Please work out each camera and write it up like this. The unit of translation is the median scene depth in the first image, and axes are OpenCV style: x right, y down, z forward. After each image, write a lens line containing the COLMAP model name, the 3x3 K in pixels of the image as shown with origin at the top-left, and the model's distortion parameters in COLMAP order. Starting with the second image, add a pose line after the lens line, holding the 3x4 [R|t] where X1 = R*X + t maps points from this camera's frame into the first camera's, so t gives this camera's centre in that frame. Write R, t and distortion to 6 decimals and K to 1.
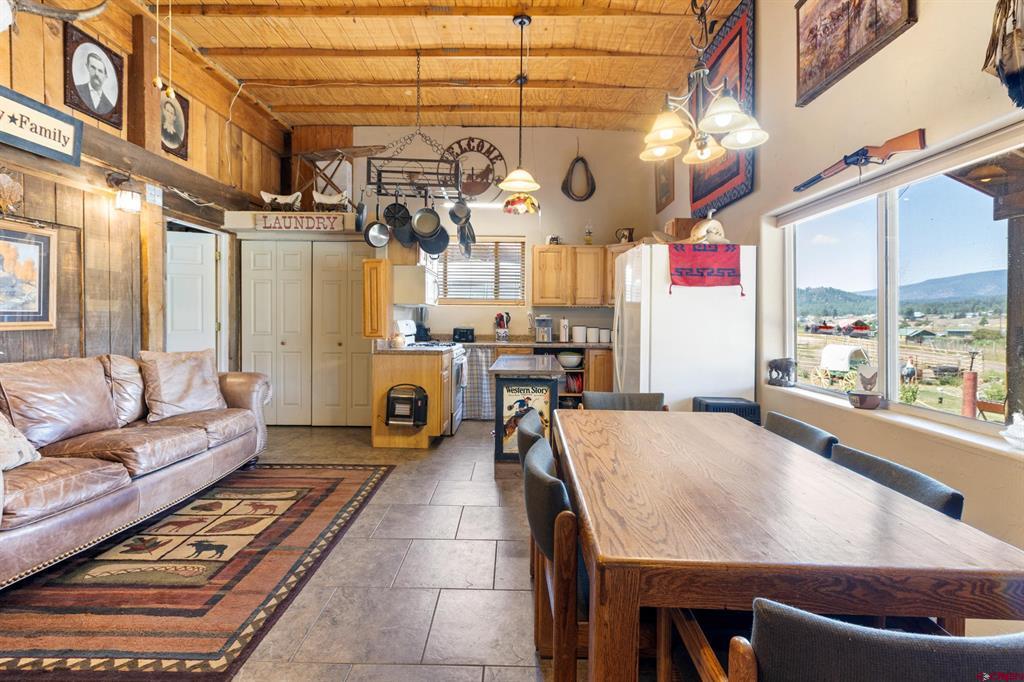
lens RADIAL K [[476.6, 0, 506.3], [0, 476.6, 319.3], [0, 0, 1]] dist [0.002147, 0.000048]
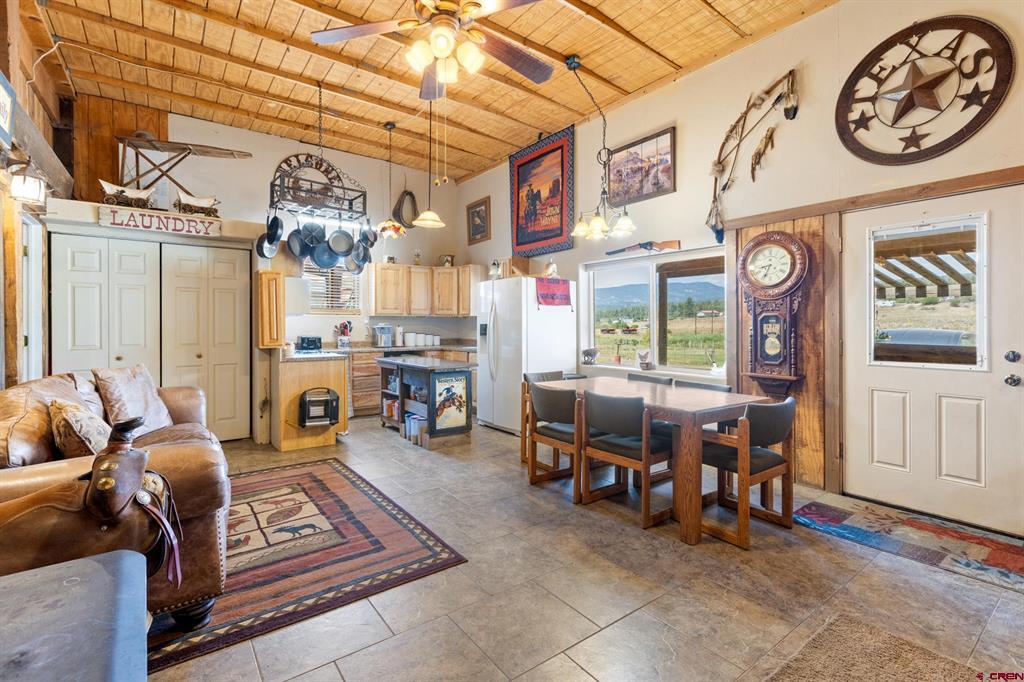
lens RADIAL K [[467.2, 0, 512.3], [0, 467.2, 325.3], [0, 0, 1]] dist [0.002205, -0.000304]
pose [[0.790660, -0.007627, 0.612209, -0.519298], [0.008619, 0.999962, 0.001327, -0.005007], [-0.612195, 0.004228, 0.790695, -0.120655]]
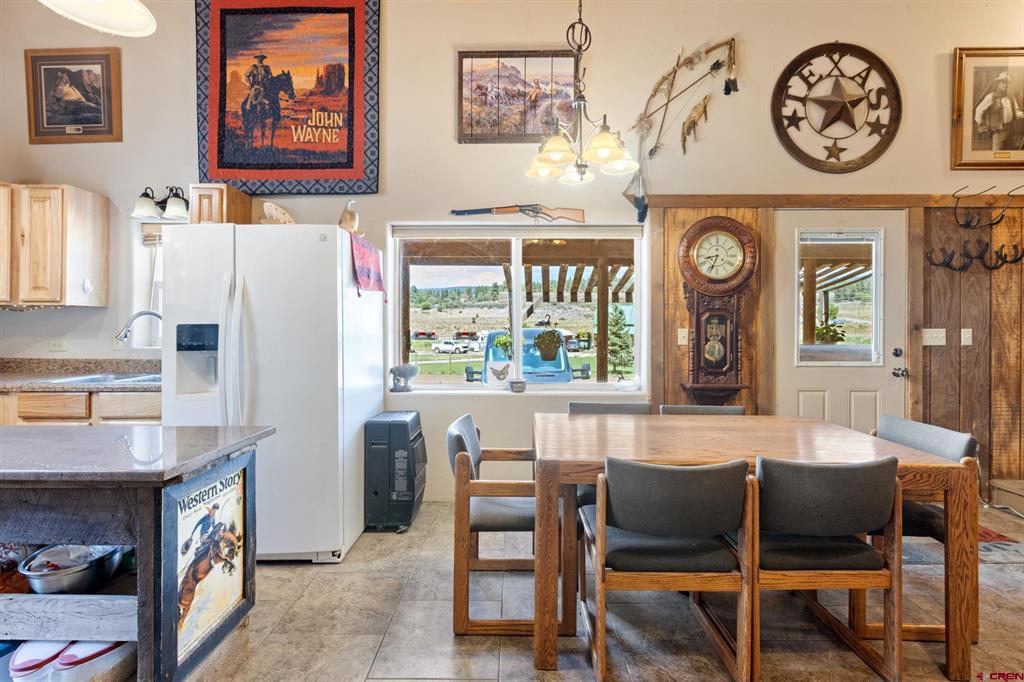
lens RADIAL K [[458.4, 0, 513.7], [0, 458.4, 322.4], [0, 0, 1]] dist [0.002245, -0.001494]
pose [[-0.013179, -0.001997, 0.999911, -0.330484], [0.004536, 0.999988, 0.002057, -0.008951], [-0.999903, 0.004563, -0.013170, 0.596509]]
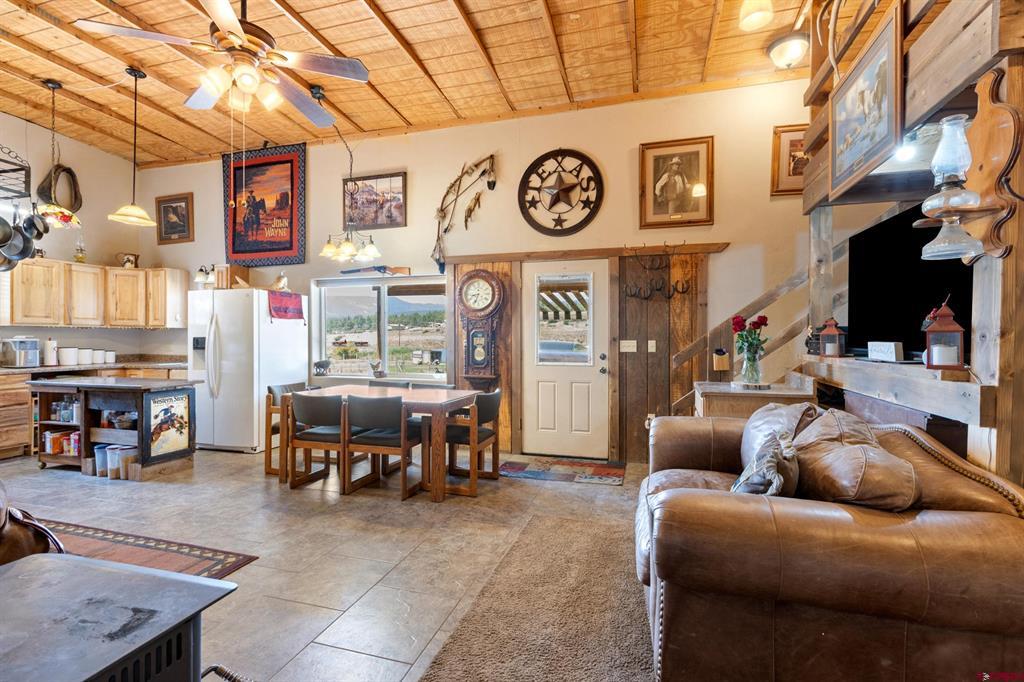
lens RADIAL K [[466.9, 0, 511.9], [0, 466.9, 338.0], [0, 0, 1]] dist [0.001629, -0.000553]
pose [[0.266755, -0.007104, 0.963738, -0.716463], [0.005701, 0.999967, 0.005793, -0.007476], [-0.963748, 0.003948, 0.266787, -0.121752]]
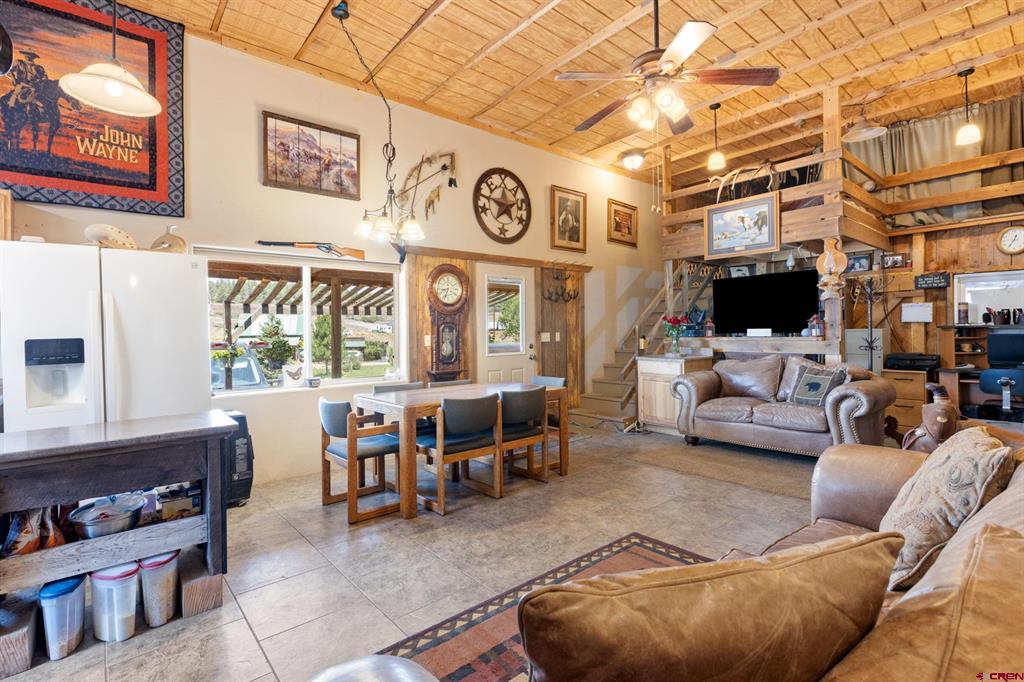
lens RADIAL K [[480.7, 0, 514.3], [0, 480.7, 329.6], [0, 0, 1]] dist [0.002357, 0.000316]
pose [[-0.666326, 0.007606, 0.745622, -0.614238], [0.016852, 0.999846, 0.004861, -0.012418], [-0.745470, 0.015805, -0.666352, 0.941374]]
